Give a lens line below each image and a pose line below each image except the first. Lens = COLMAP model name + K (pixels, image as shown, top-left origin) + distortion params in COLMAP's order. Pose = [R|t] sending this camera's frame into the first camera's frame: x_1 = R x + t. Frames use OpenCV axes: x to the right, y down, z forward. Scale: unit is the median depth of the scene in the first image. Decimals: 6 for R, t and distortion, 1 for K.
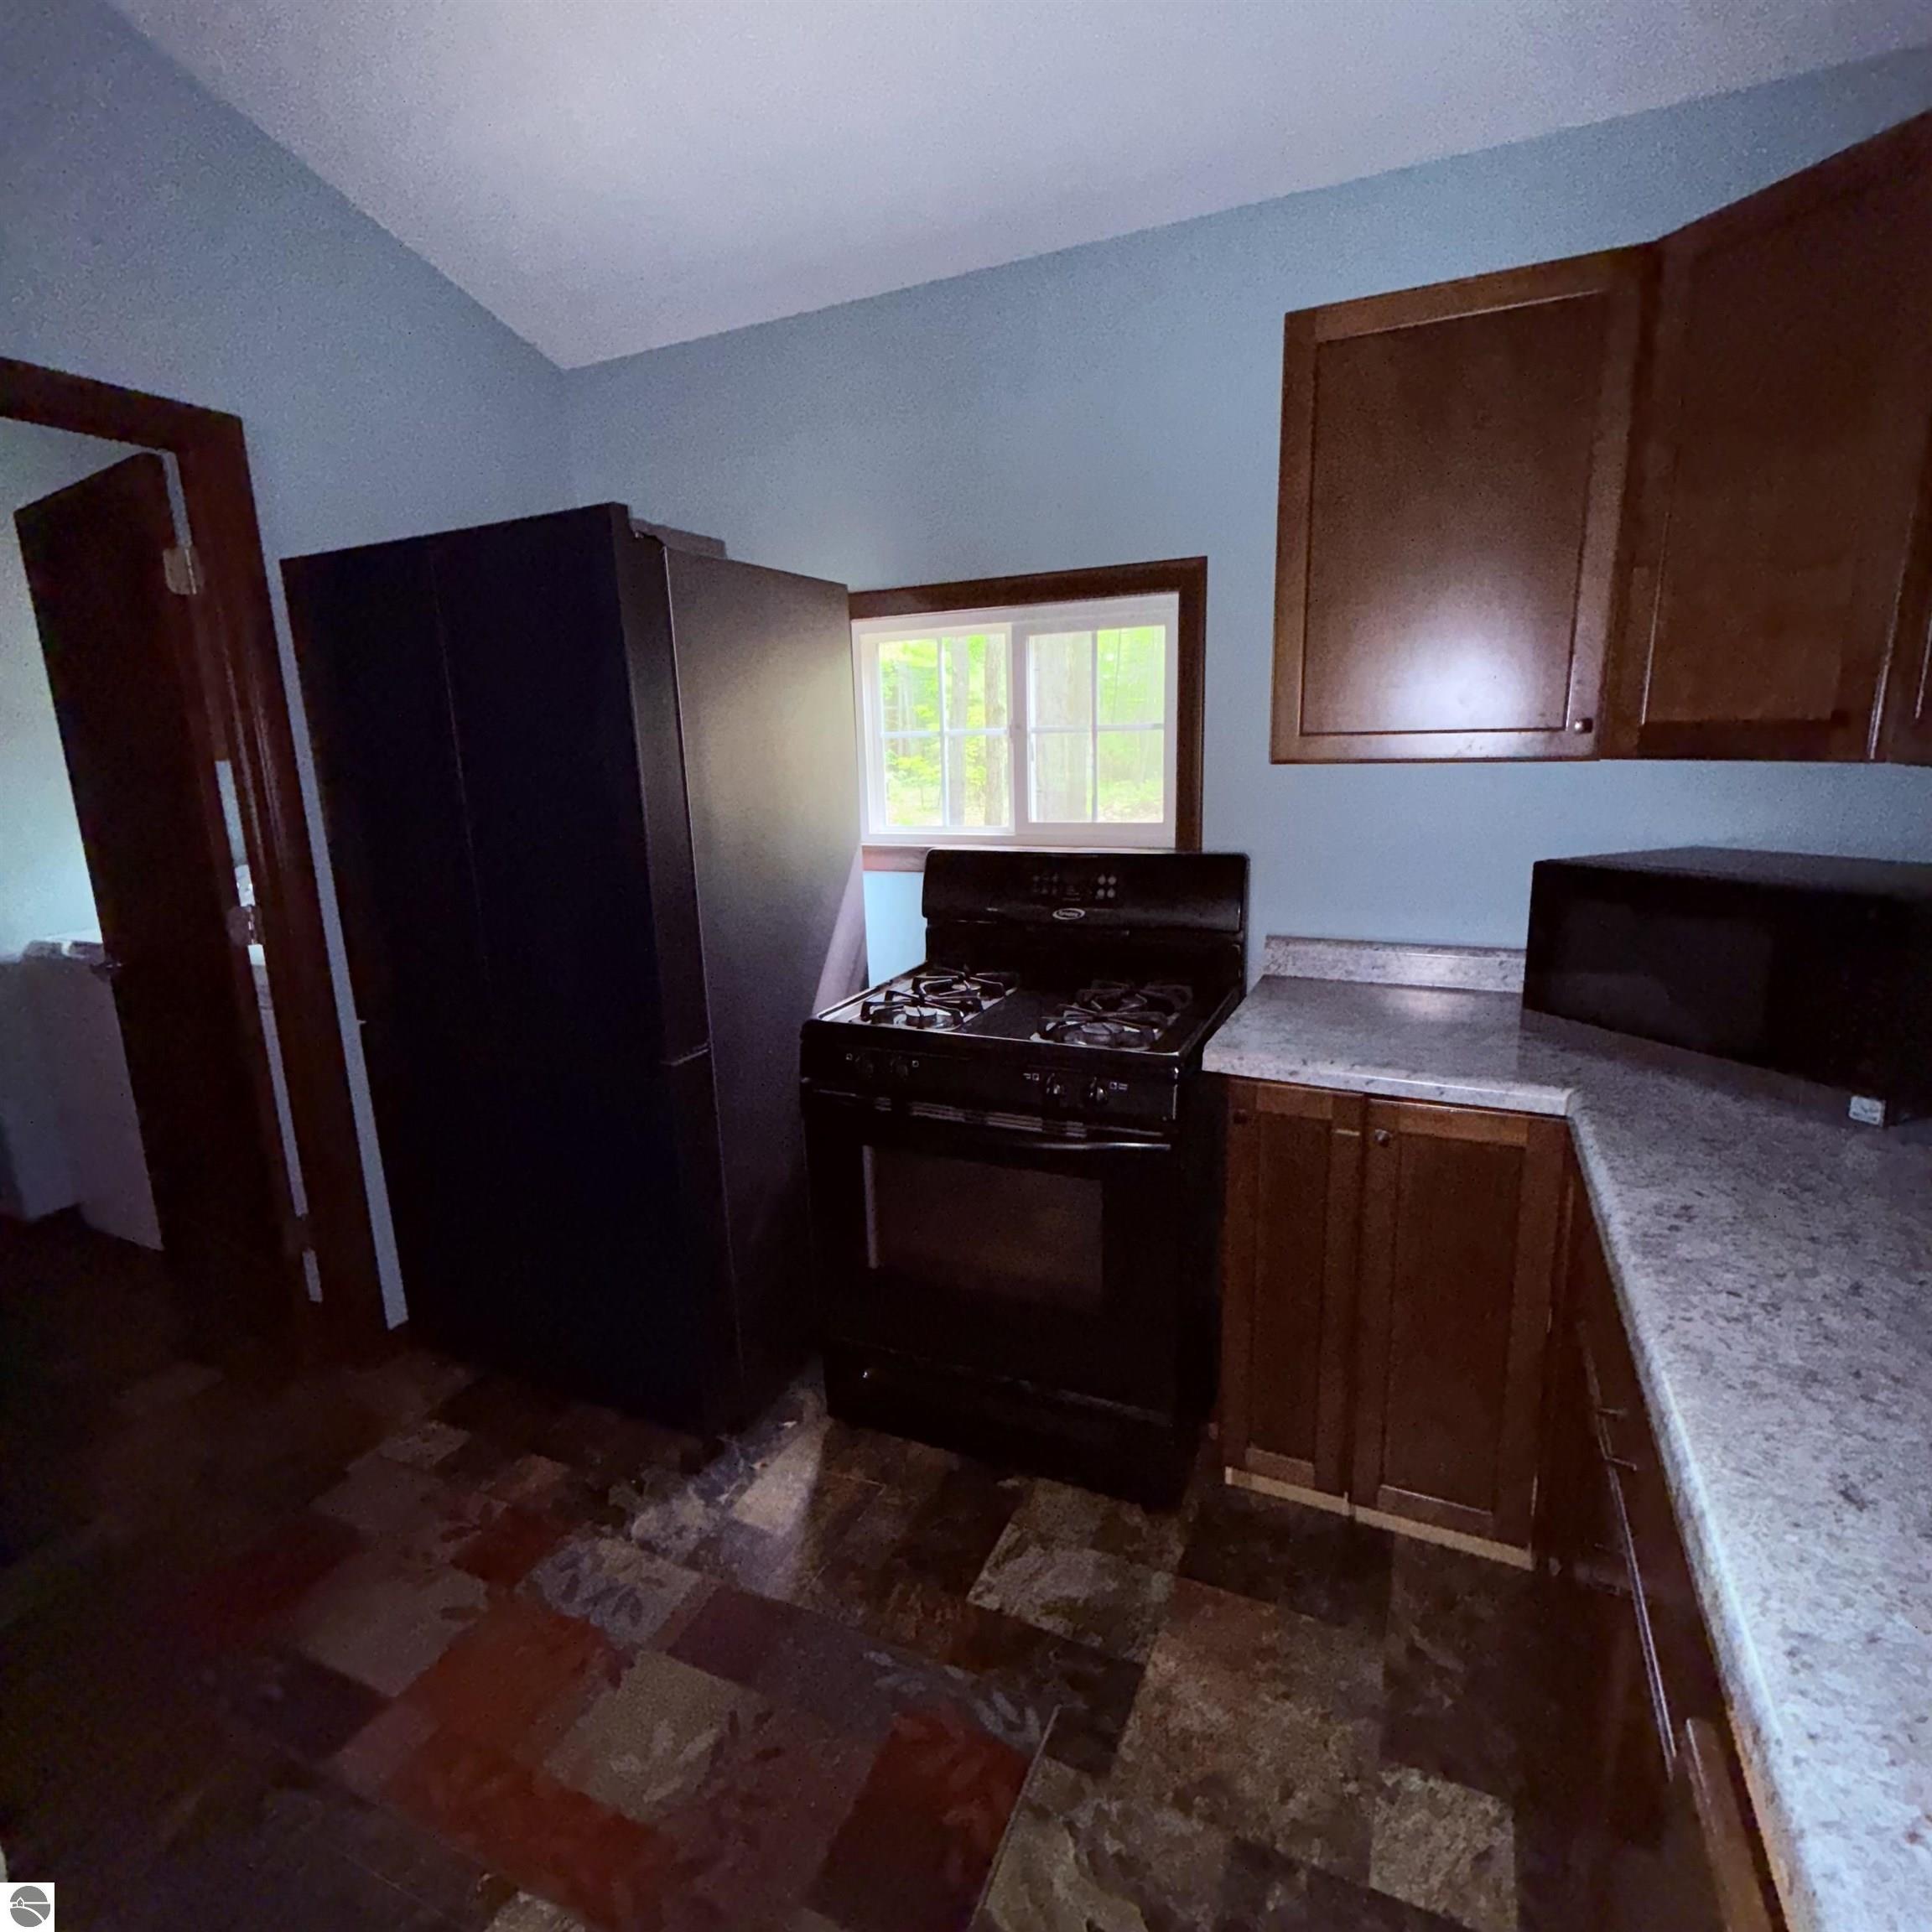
lens RADIAL K [[1035.3, 0, 965.2], [0, 1035.3, 973.5], [0, 0, 1]] dist [0.000510, 0.000558]
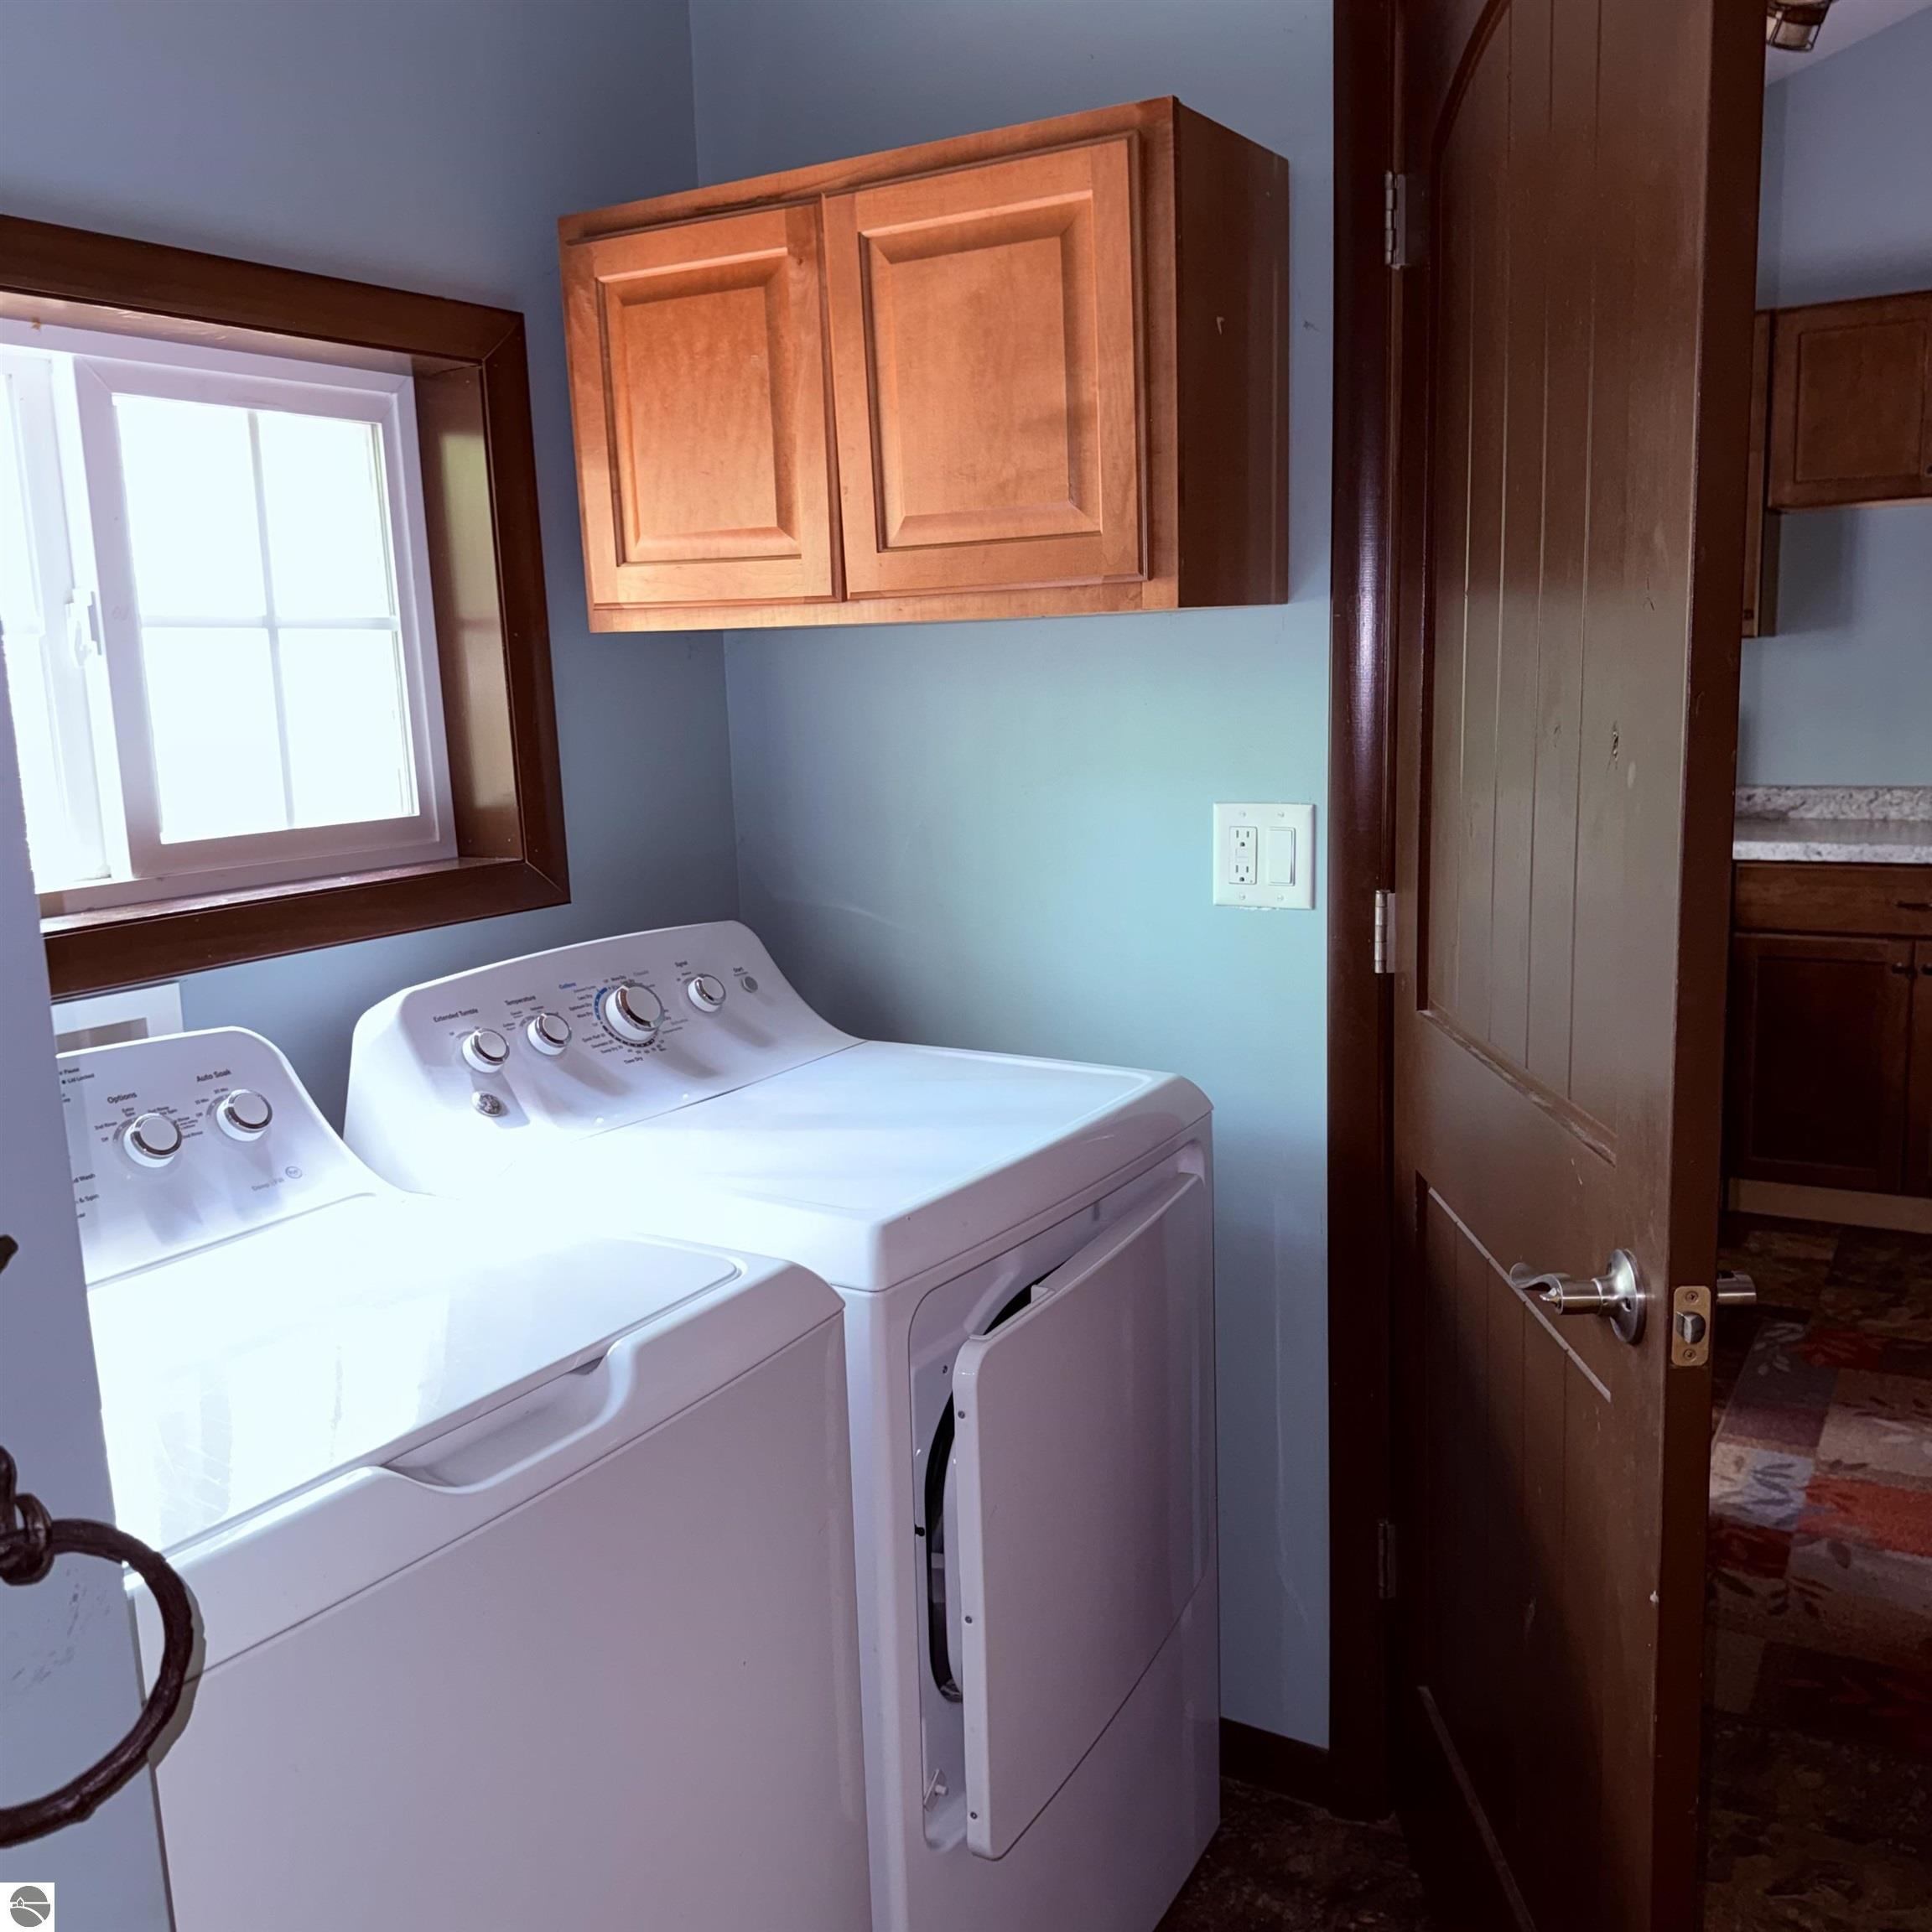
lens RADIAL K [[1813.2, 0, 971.0], [0, 1813.2, 971.9], [0, 0, 1]] dist [-0.005085, 0.000000]
pose [[0.112214, -0.150507, 0.982220, -2.039158], [0.254534, 0.959838, 0.117998, -0.244663], [-0.960531, 0.236767, 0.146017, 1.375329]]
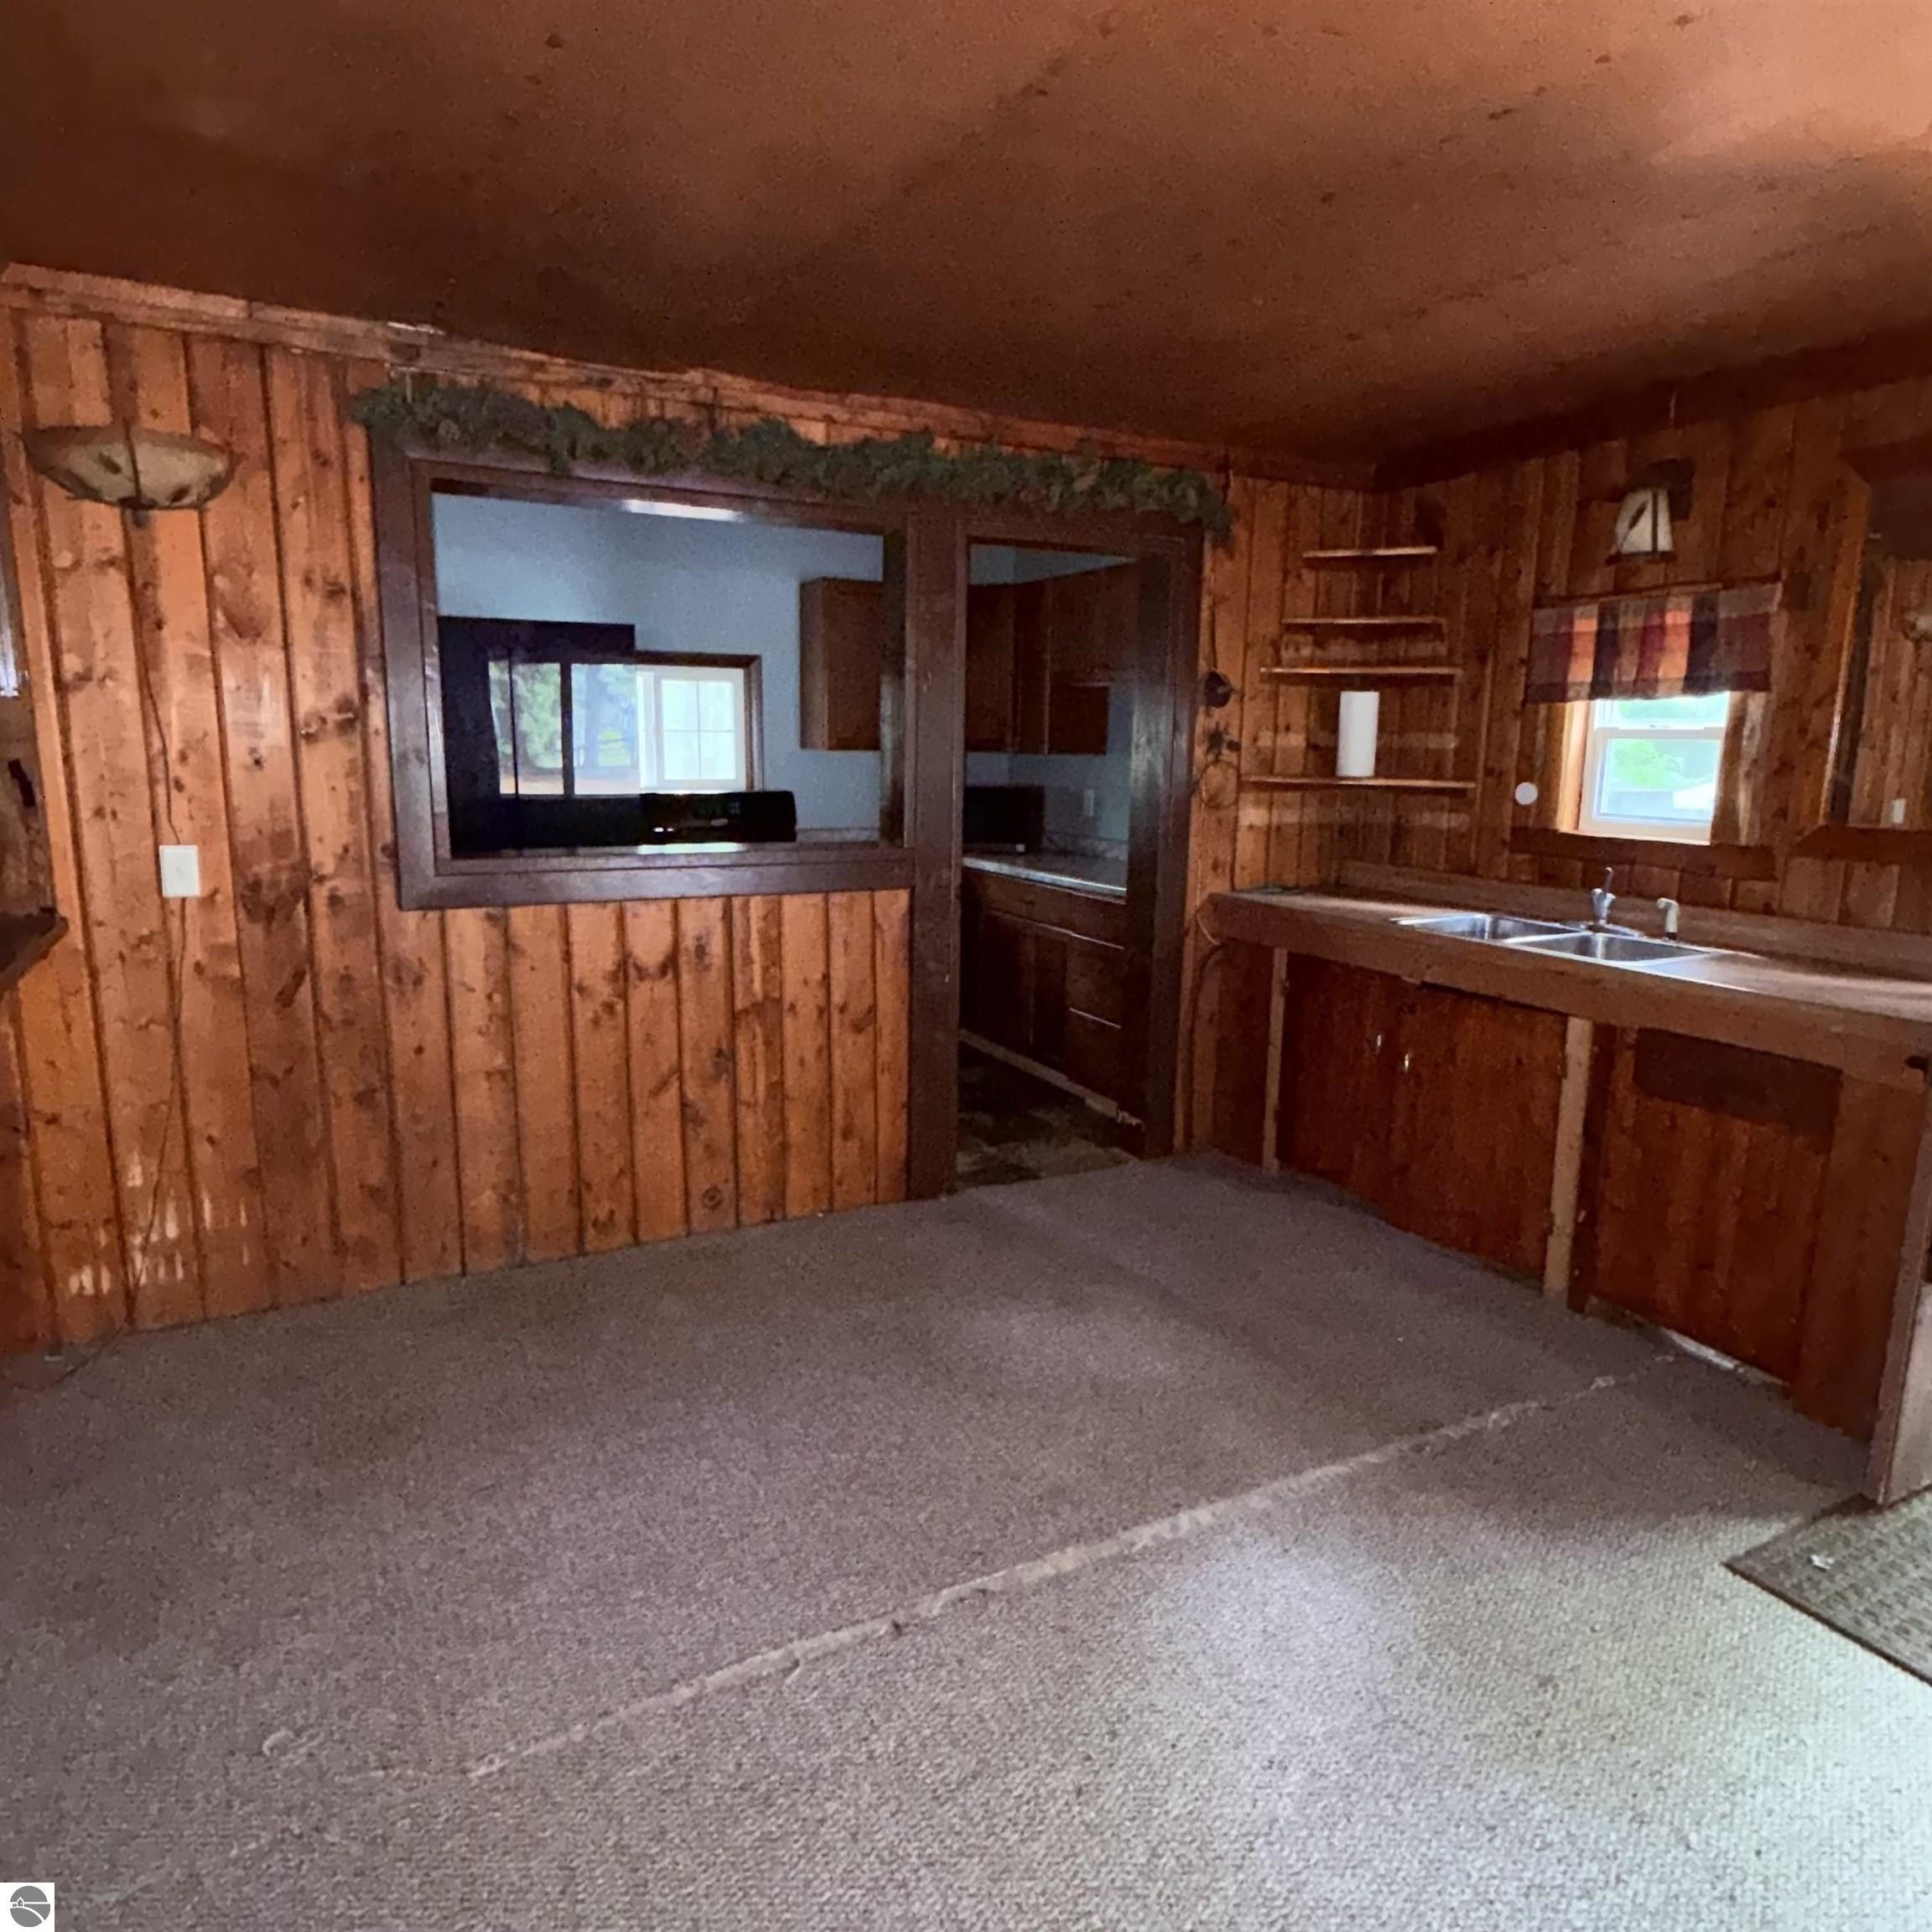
lens RADIAL K [[1274.7, 0, 968.3], [0, 1274.7, 967.2], [0, 0, 1]] dist [-0.001826, 0.004920]
pose [[0.598640, -0.109607, 0.793484, -2.103813], [0.148318, 0.988632, 0.024666, 0.303564], [-0.787167, 0.102921, 0.608091, -1.120306]]
